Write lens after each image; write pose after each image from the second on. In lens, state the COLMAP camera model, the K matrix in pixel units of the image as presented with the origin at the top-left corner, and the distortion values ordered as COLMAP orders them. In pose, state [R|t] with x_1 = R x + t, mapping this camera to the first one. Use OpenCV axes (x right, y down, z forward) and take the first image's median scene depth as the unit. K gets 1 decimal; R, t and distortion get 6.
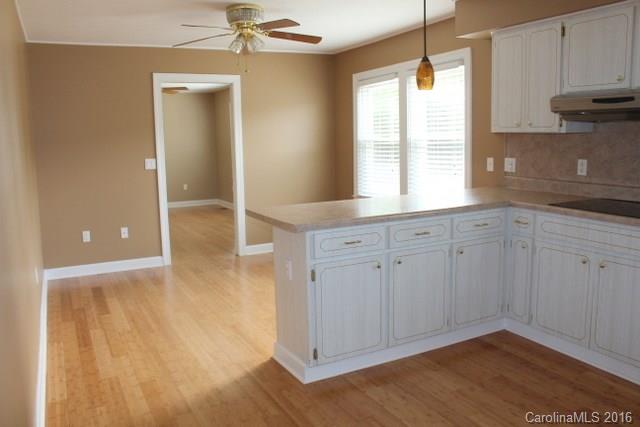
lens RADIAL K [[533.4, 0, 320.2], [0, 533.4, 196.2], [0, 0, 1]] dist [-0.040479, 0.003797]
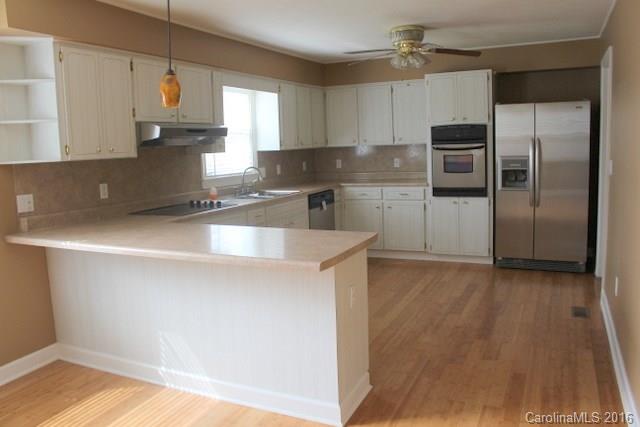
lens RADIAL K [[533.4, 0, 320.2], [0, 533.4, 196.2], [0, 0, 1]] dist [-0.040479, 0.003797]
pose [[-0.607715, -0.042959, 0.792992, -0.631020], [0.140822, 0.976882, 0.160842, -0.157647], [-0.781570, 0.209417, -0.587617, 1.308186]]
